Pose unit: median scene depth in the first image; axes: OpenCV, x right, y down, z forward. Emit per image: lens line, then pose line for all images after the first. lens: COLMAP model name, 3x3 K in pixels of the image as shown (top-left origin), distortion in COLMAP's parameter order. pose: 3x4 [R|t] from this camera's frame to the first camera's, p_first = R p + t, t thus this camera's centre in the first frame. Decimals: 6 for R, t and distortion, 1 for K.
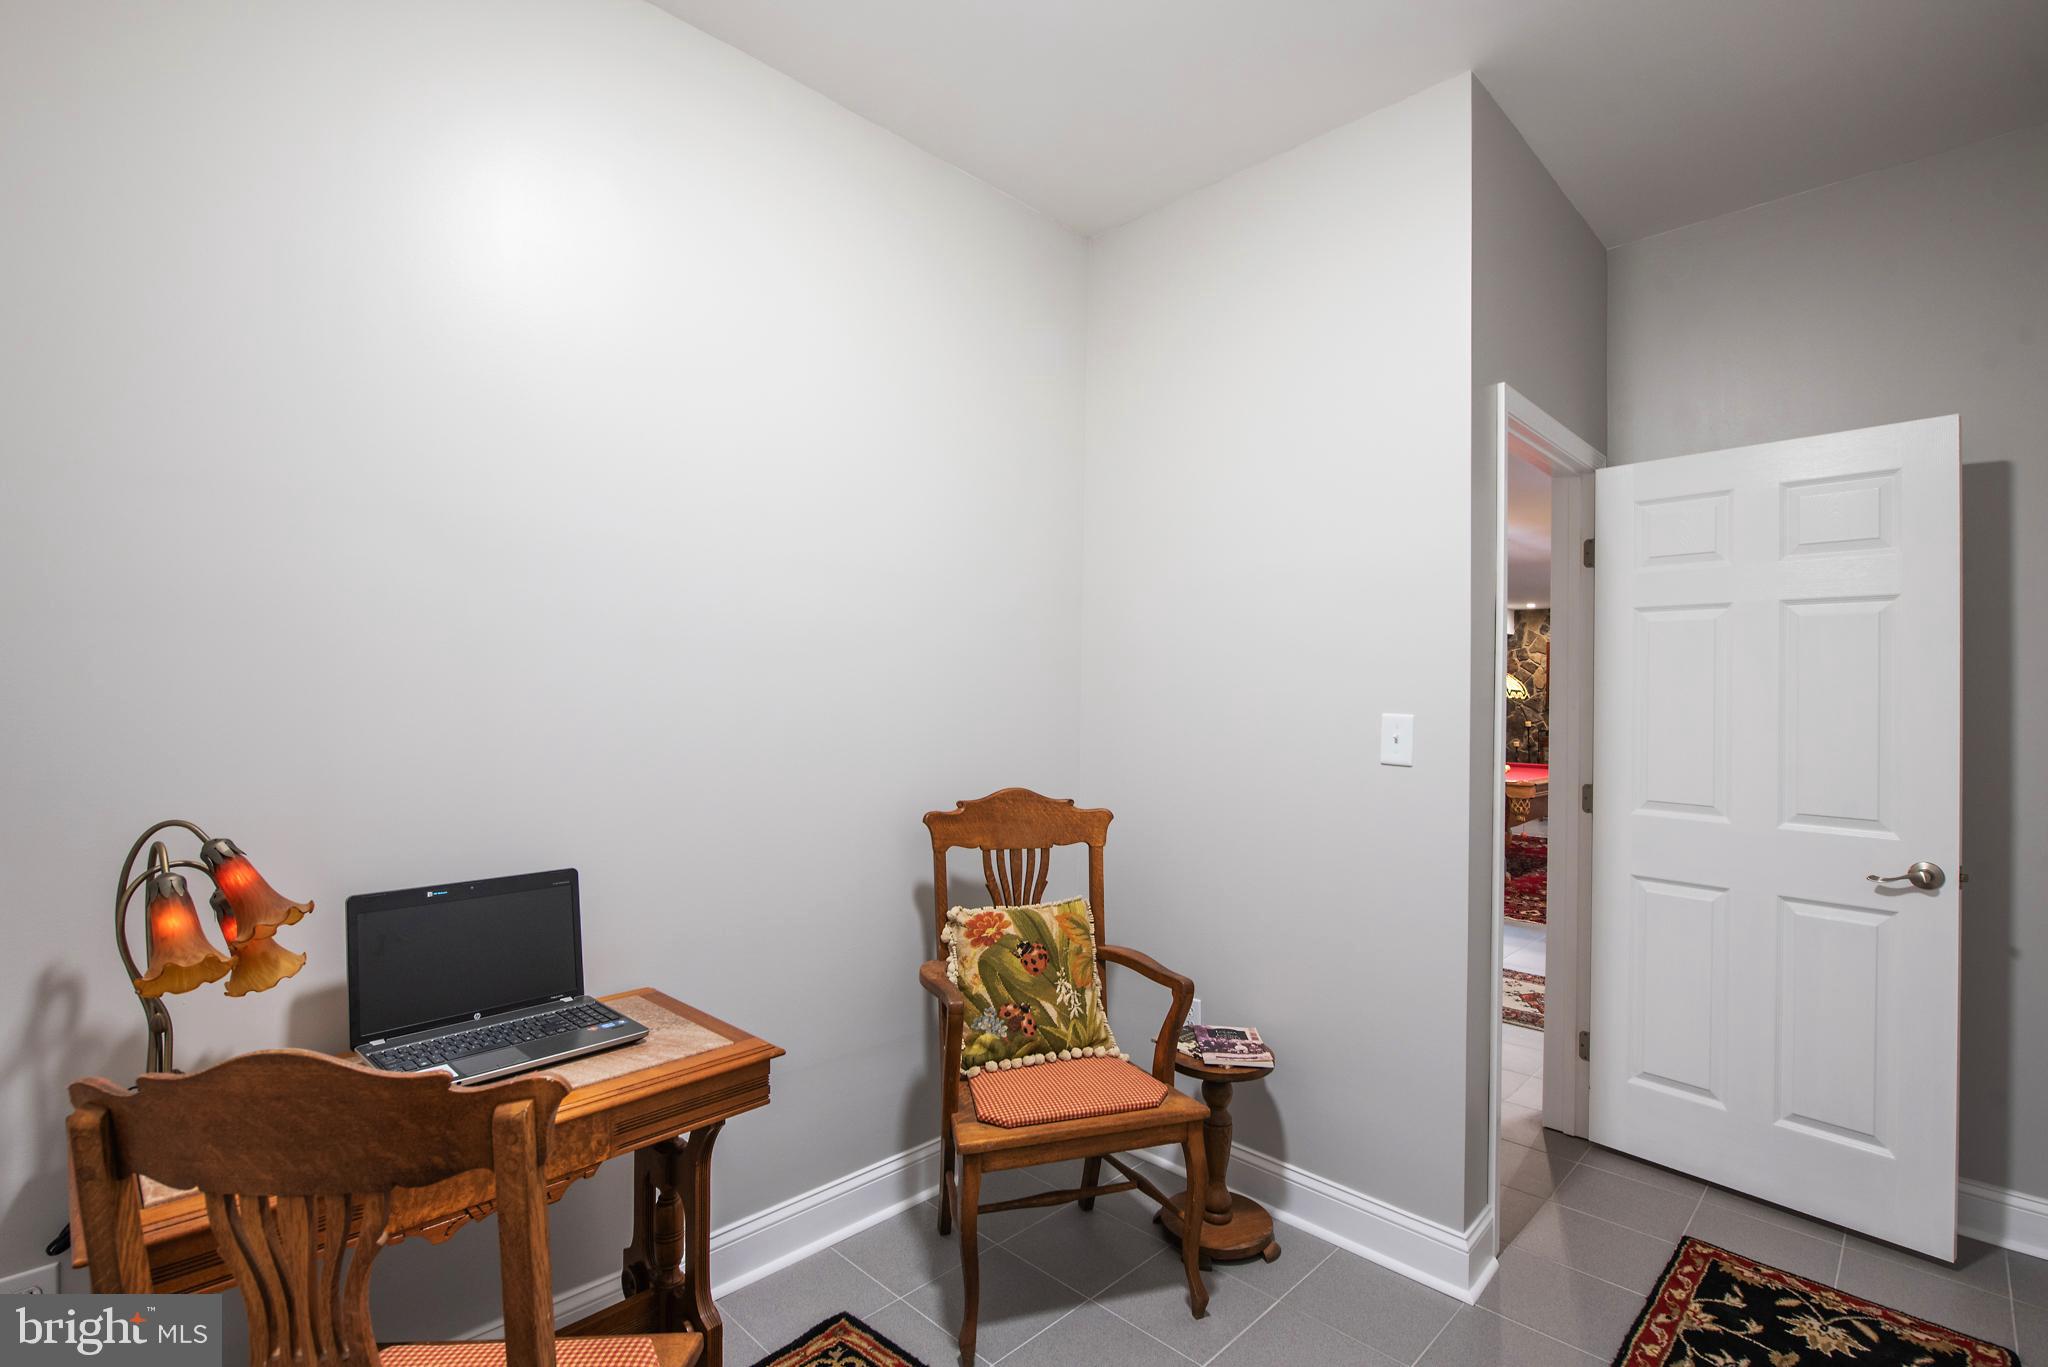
lens RADIAL K [[966.6, 0, 1024.0], [0, 966.6, 683.5], [0, 0, 1]] dist [-0.002058, -0.000373]
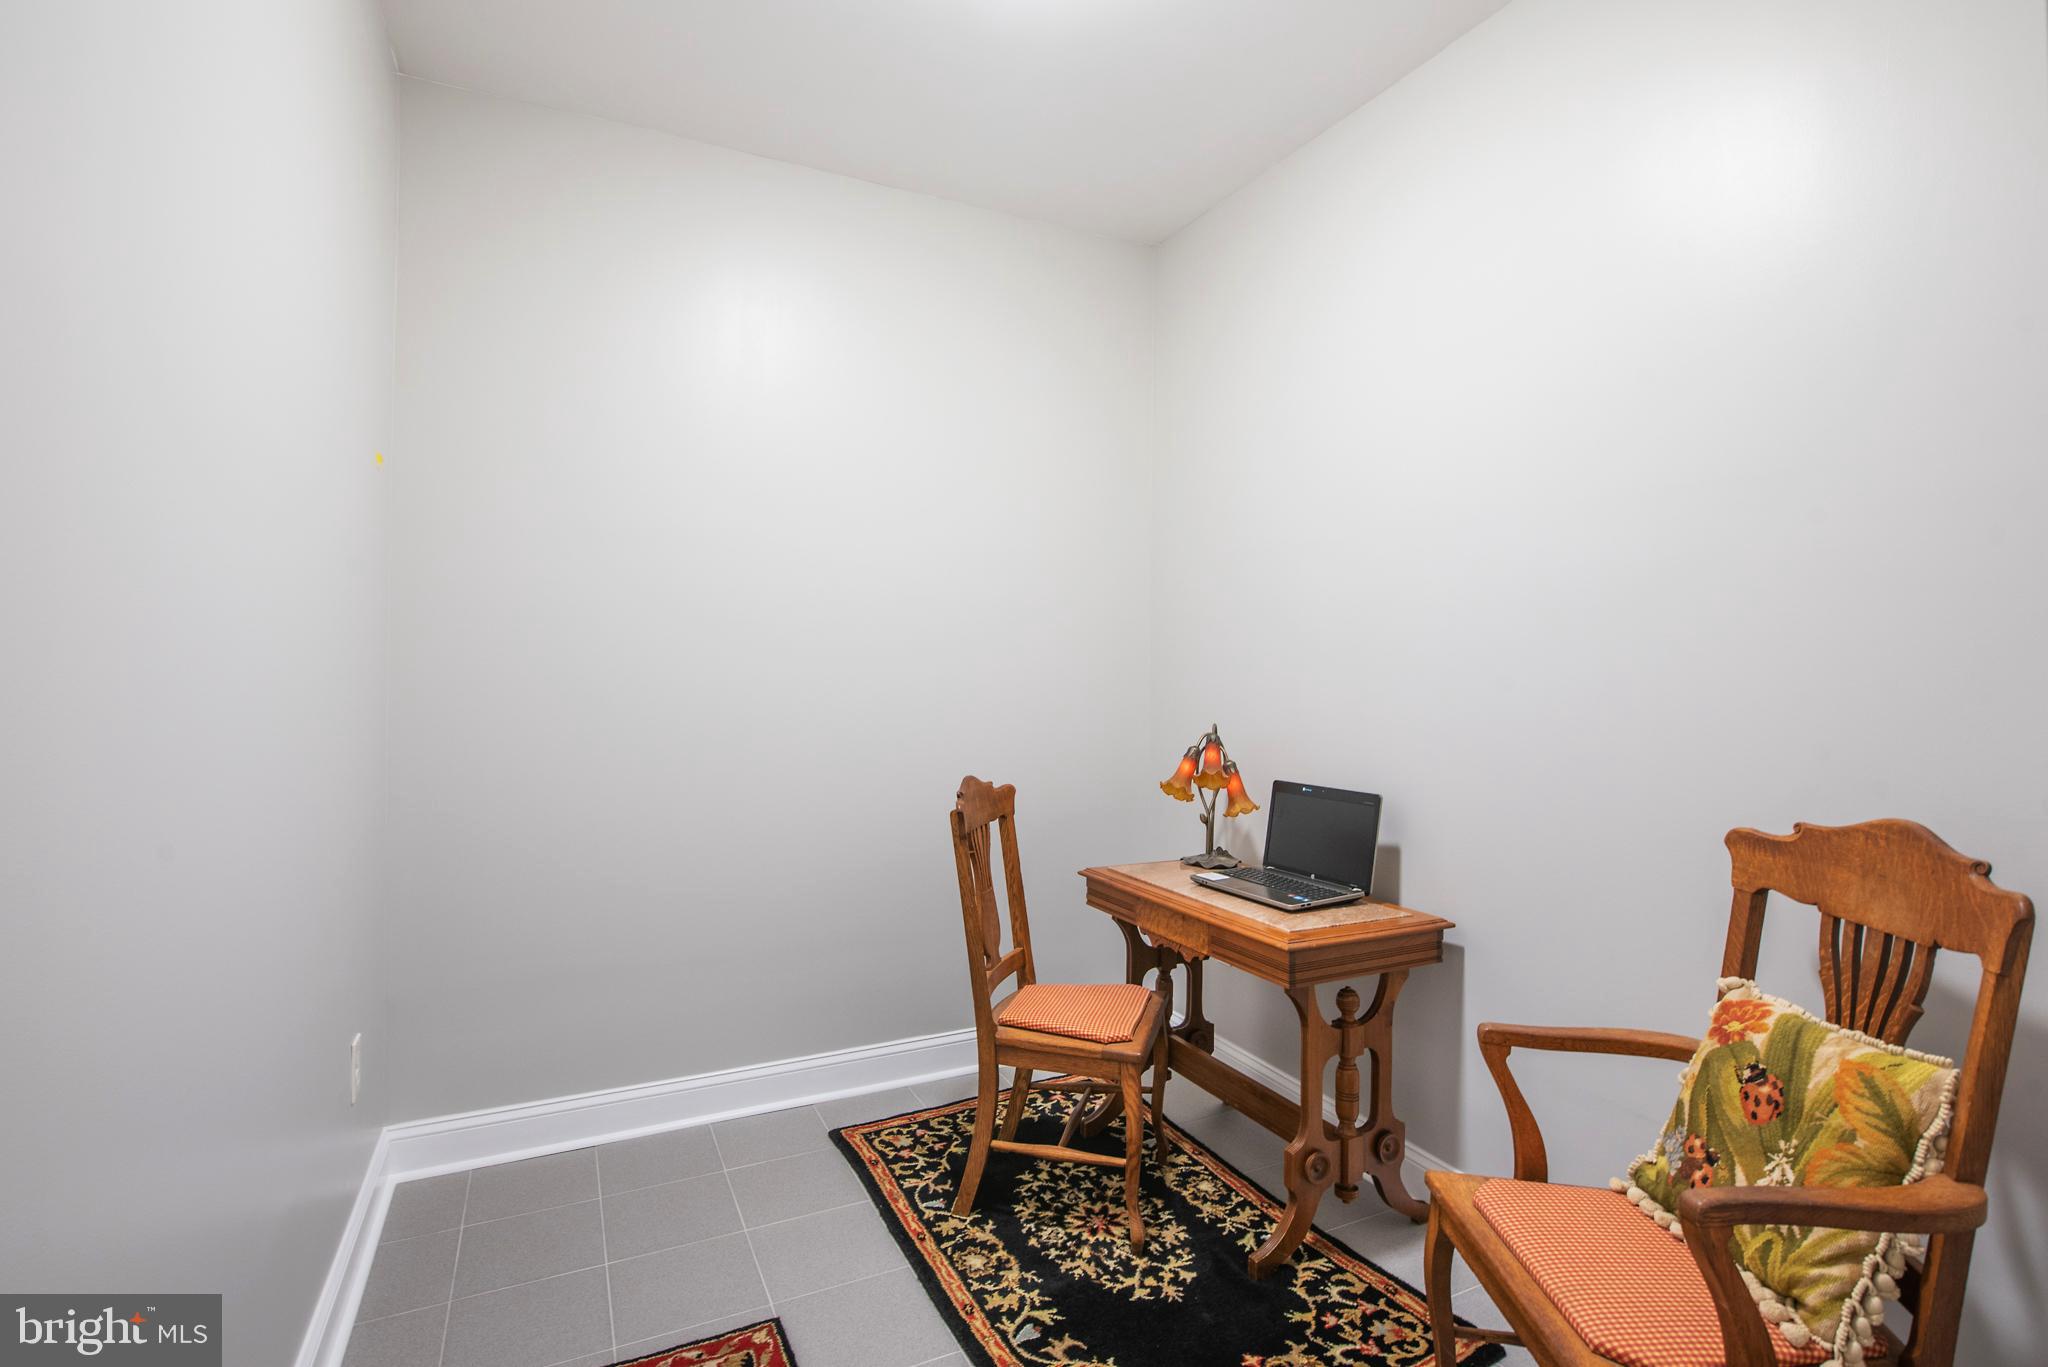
lens RADIAL K [[966.6, 0, 1024.0], [0, 966.6, 683.5], [0, 0, 1]] dist [-0.002058, -0.000373]
pose [[-0.342176, -0.007587, -0.939605, 0.710729], [-0.004165, 0.999970, -0.006558, 0.040534], [0.939627, 0.001669, -0.342197, 0.781174]]
